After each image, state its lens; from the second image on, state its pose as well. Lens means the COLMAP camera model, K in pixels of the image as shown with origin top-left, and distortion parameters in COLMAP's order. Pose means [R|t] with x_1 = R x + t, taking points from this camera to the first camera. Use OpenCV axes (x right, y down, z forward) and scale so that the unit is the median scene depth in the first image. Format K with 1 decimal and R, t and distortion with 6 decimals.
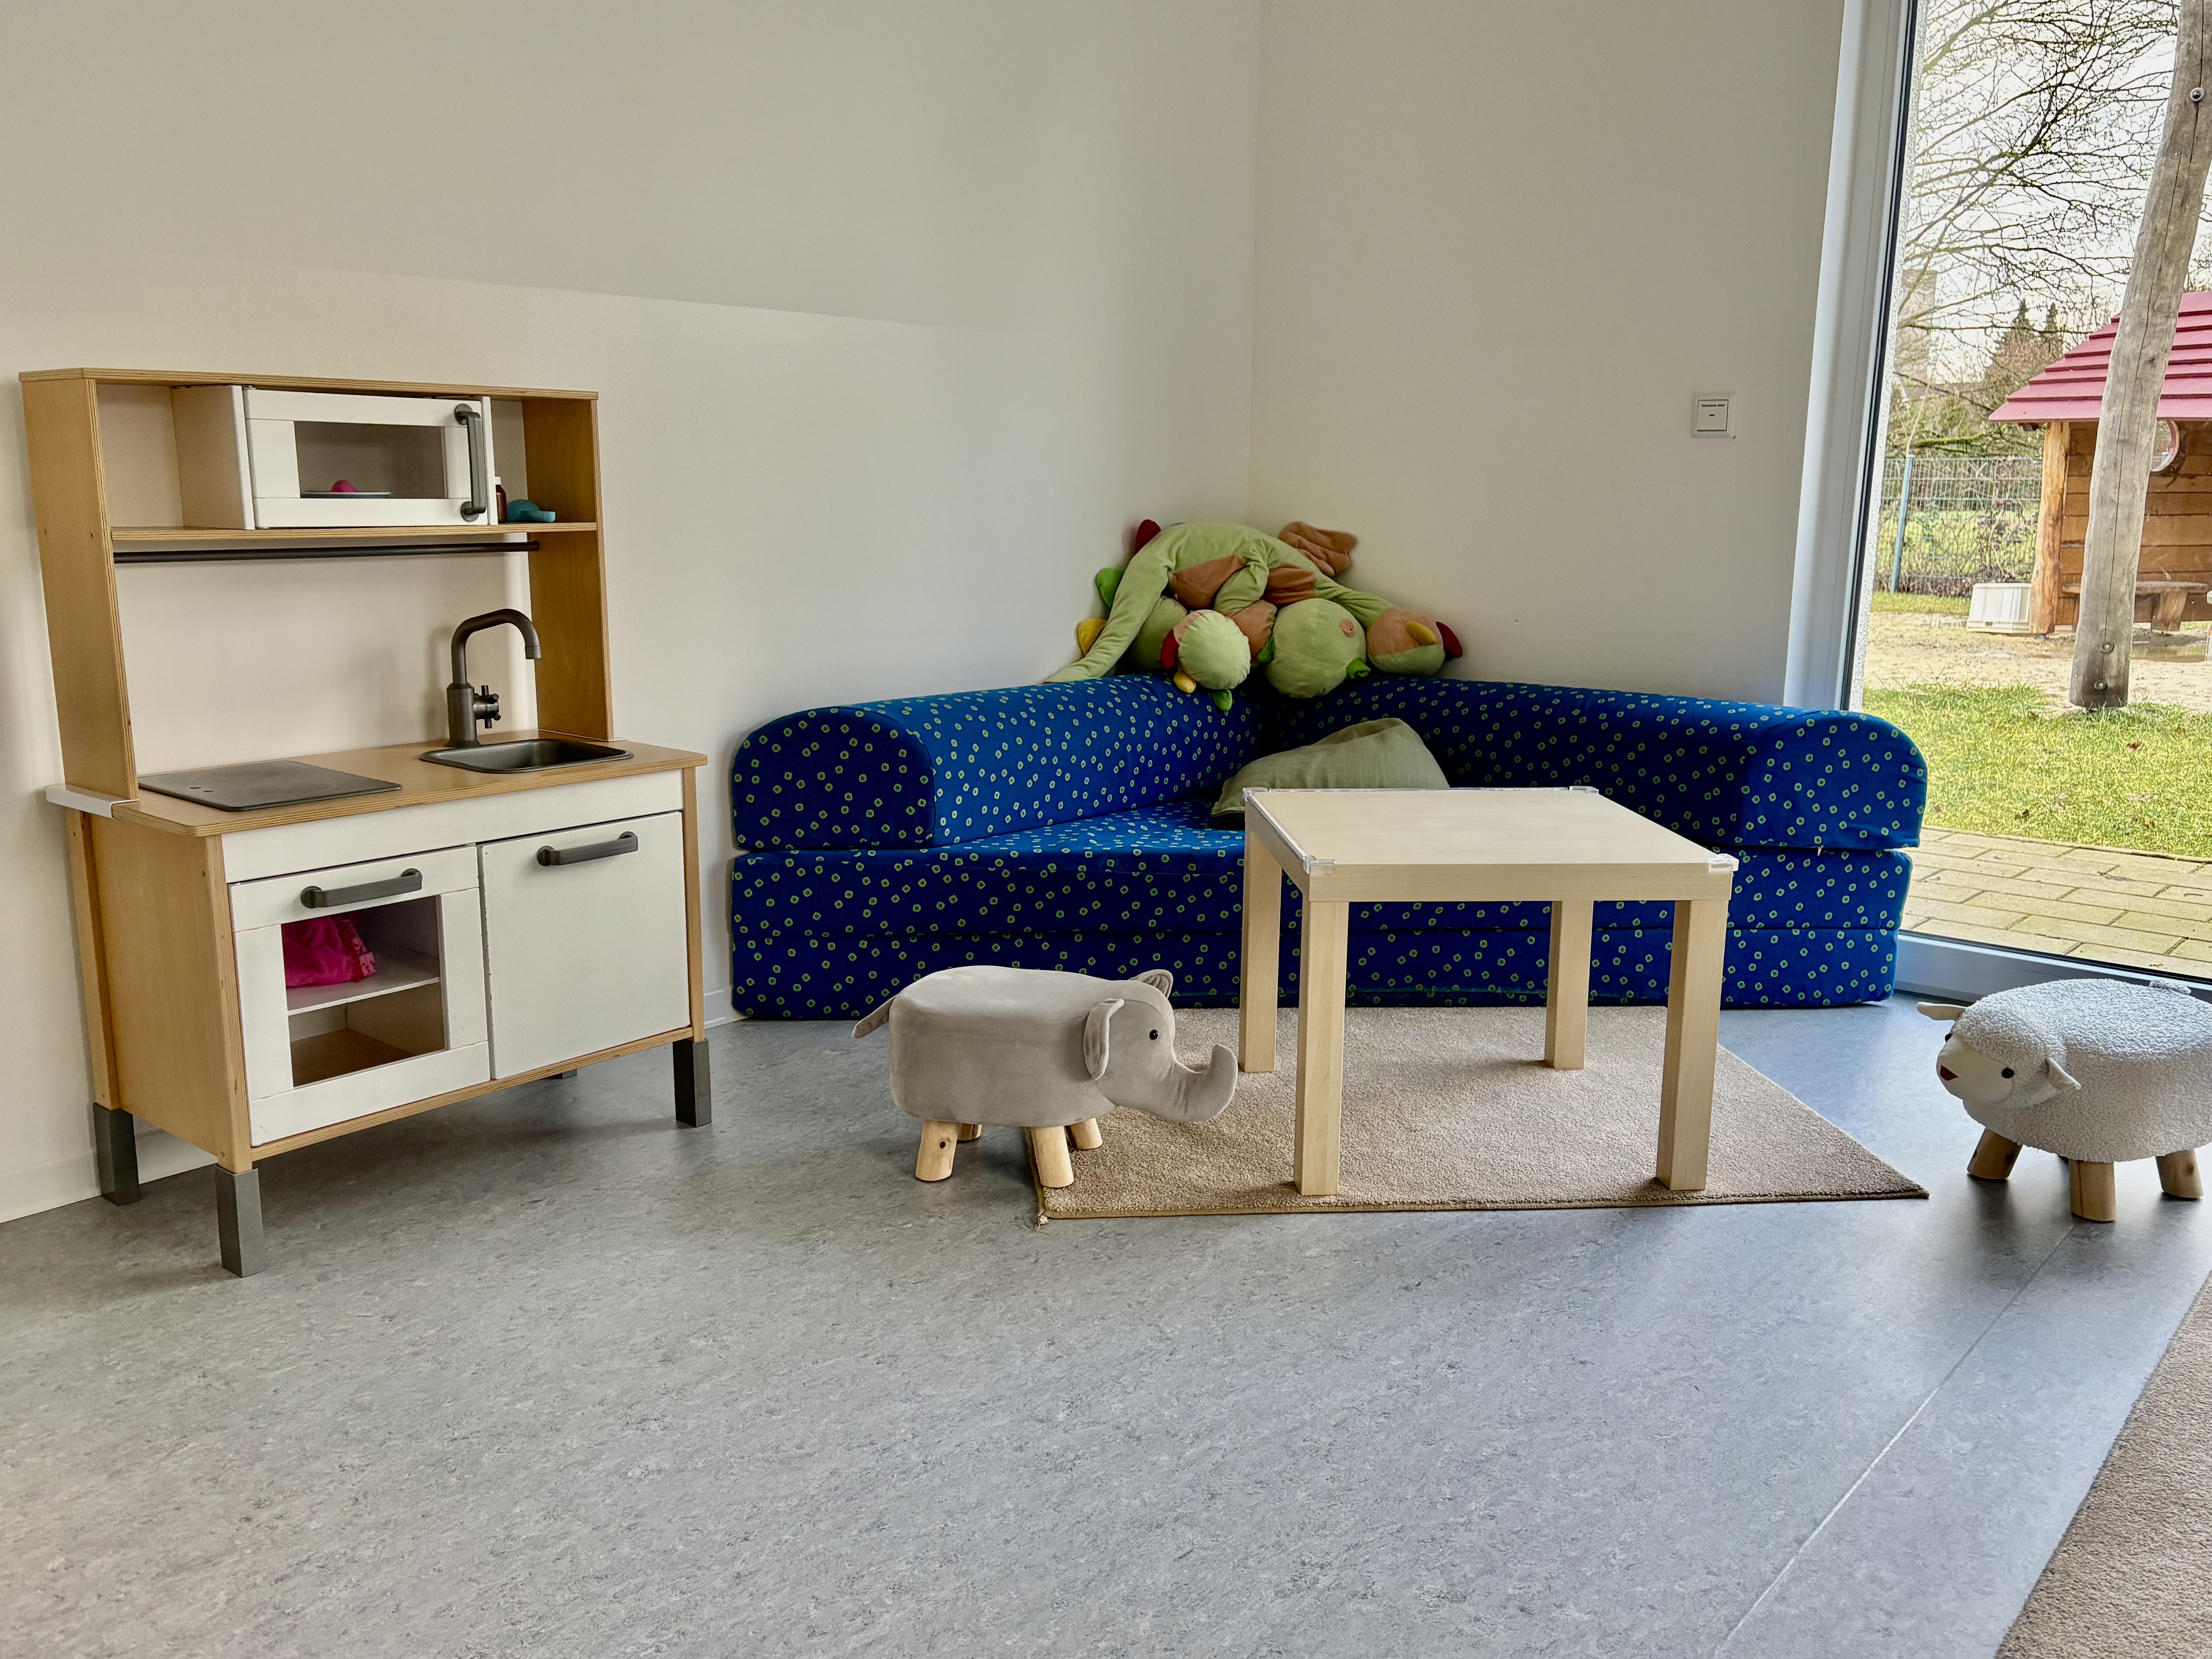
lens RADIAL K [[1794.4, 0, 1107.4], [0, 1794.4, 833.1], [0, 0, 1]] dist [0.032417, -0.006700]
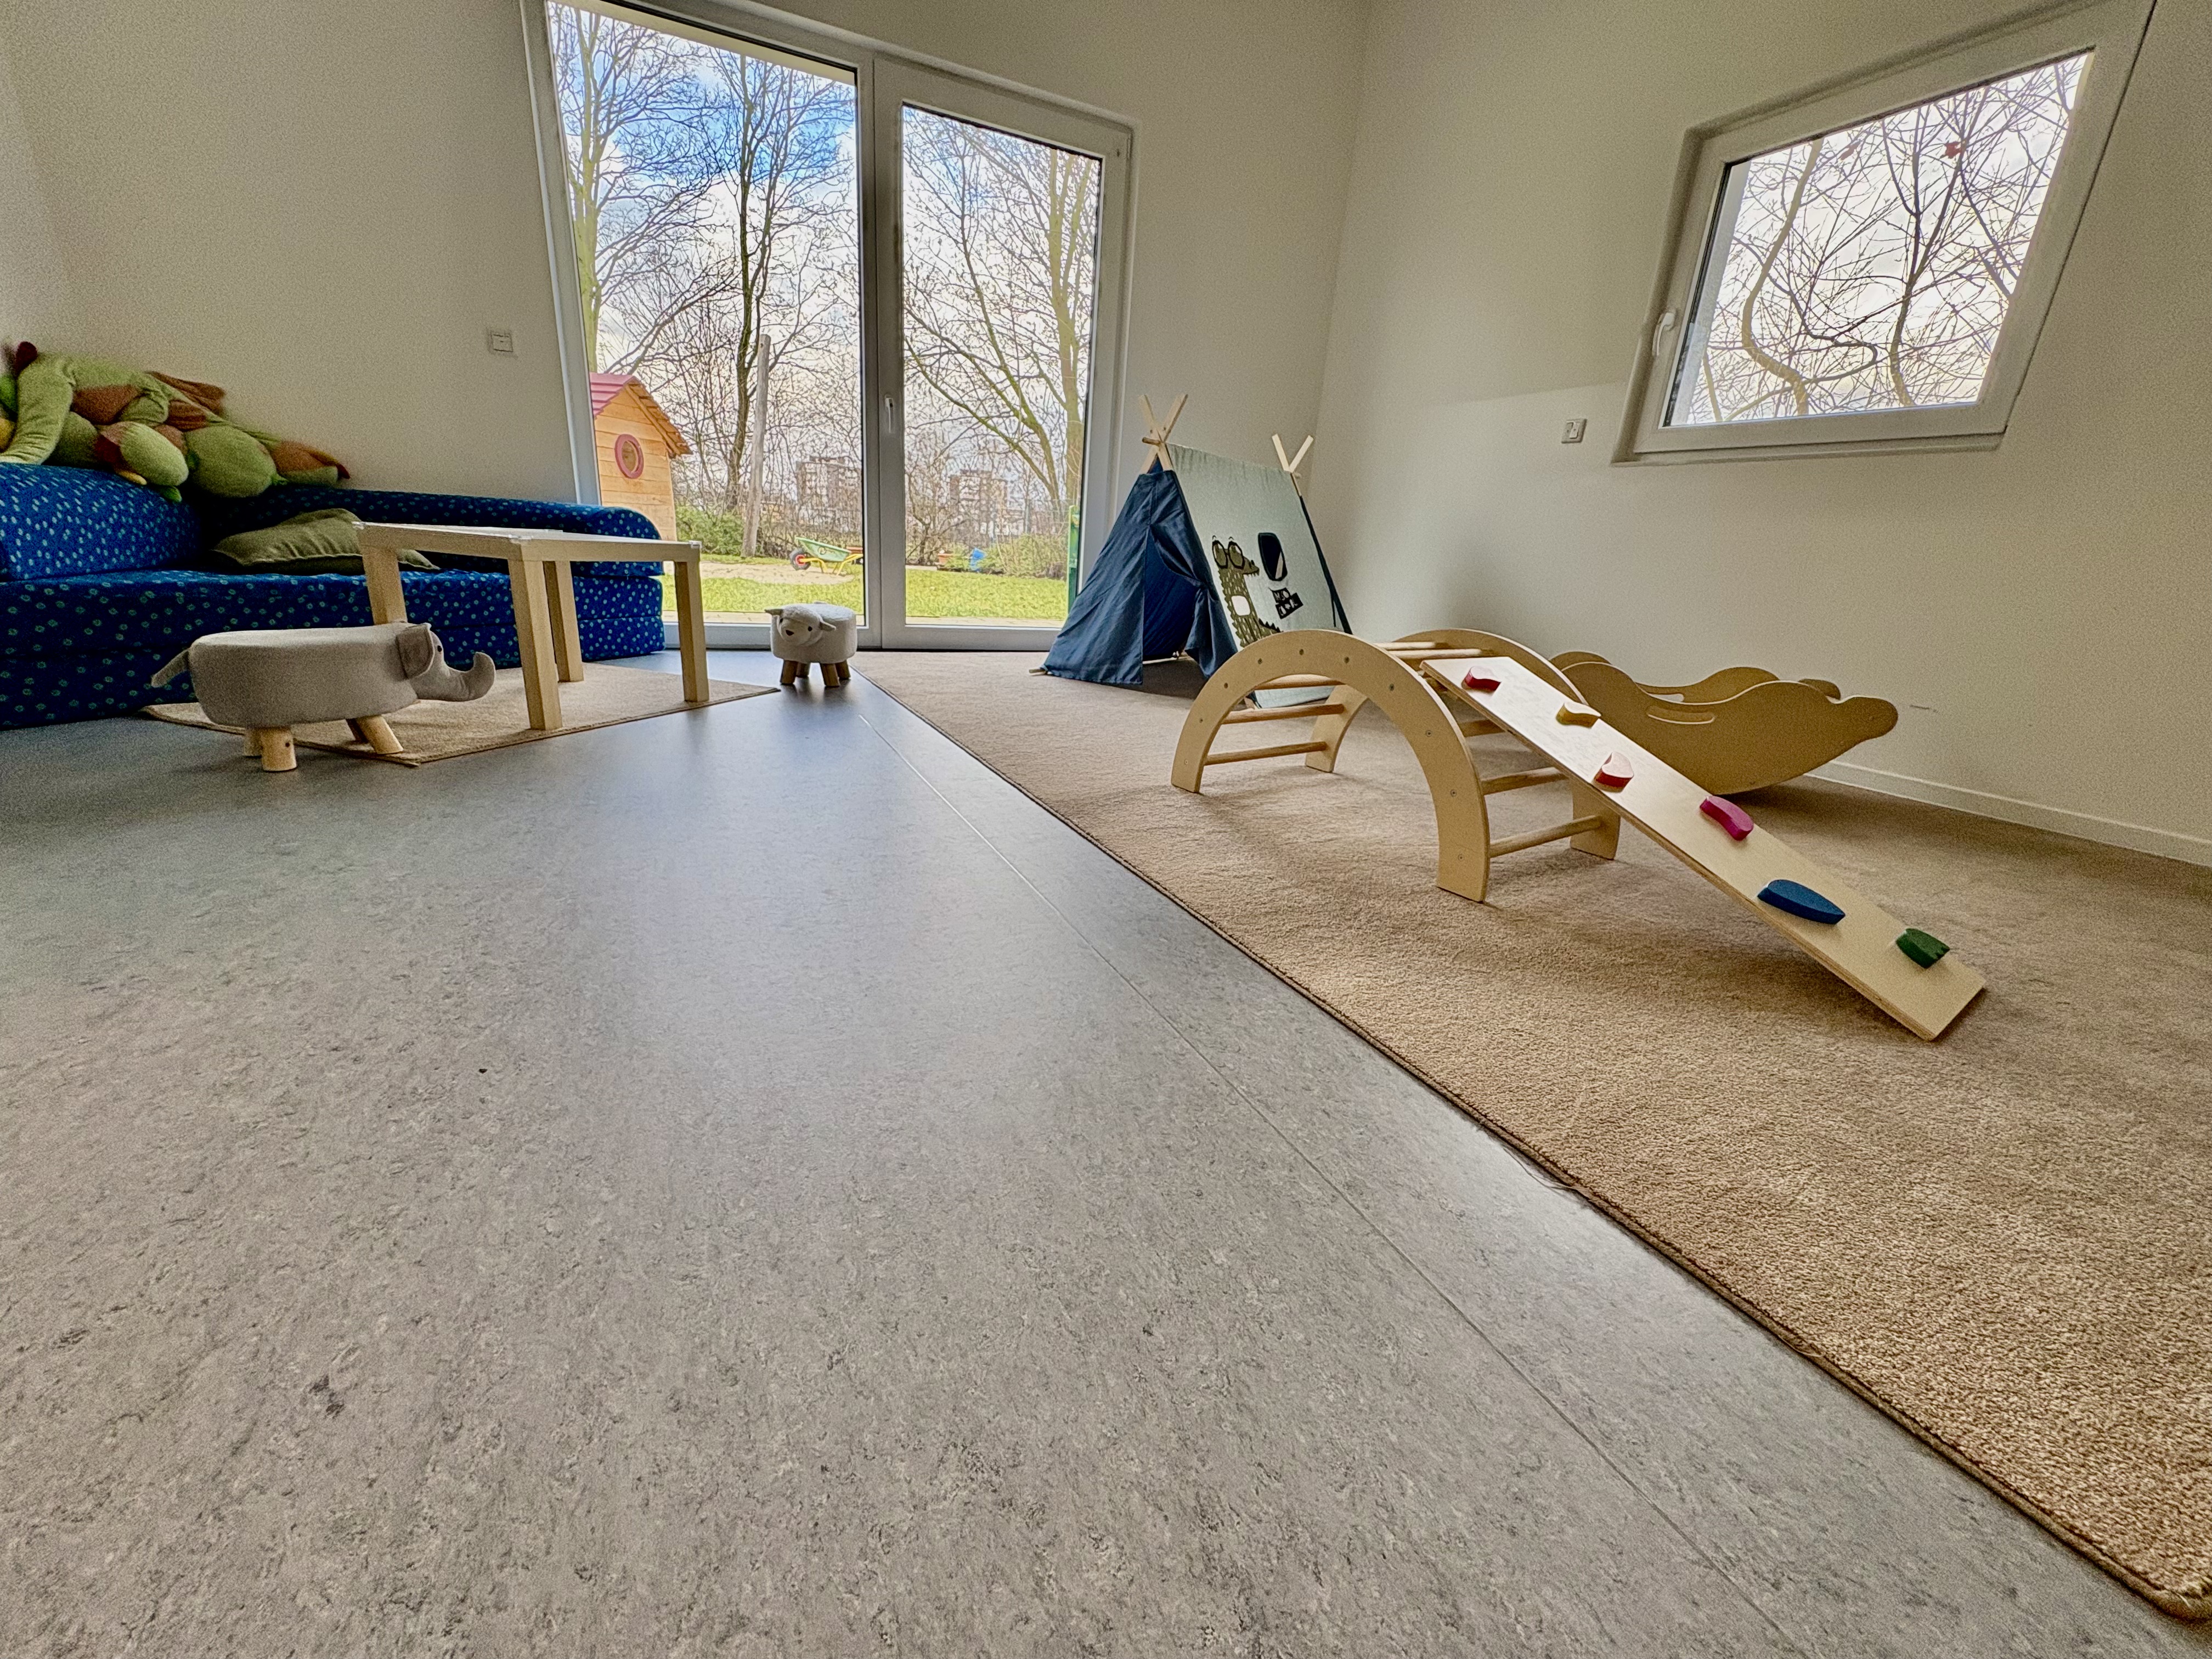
lens RADIAL K [[875.6, 0, 1109.4], [0, 875.6, 824.0], [0, 0, 1]] dist [0.000567, 0.000128]
pose [[0.386659, -0.265719, 0.883113, -0.362427], [0.119175, 0.963959, 0.237866, 0.109477], [-0.914490, 0.013272, 0.404391, 0.073404]]
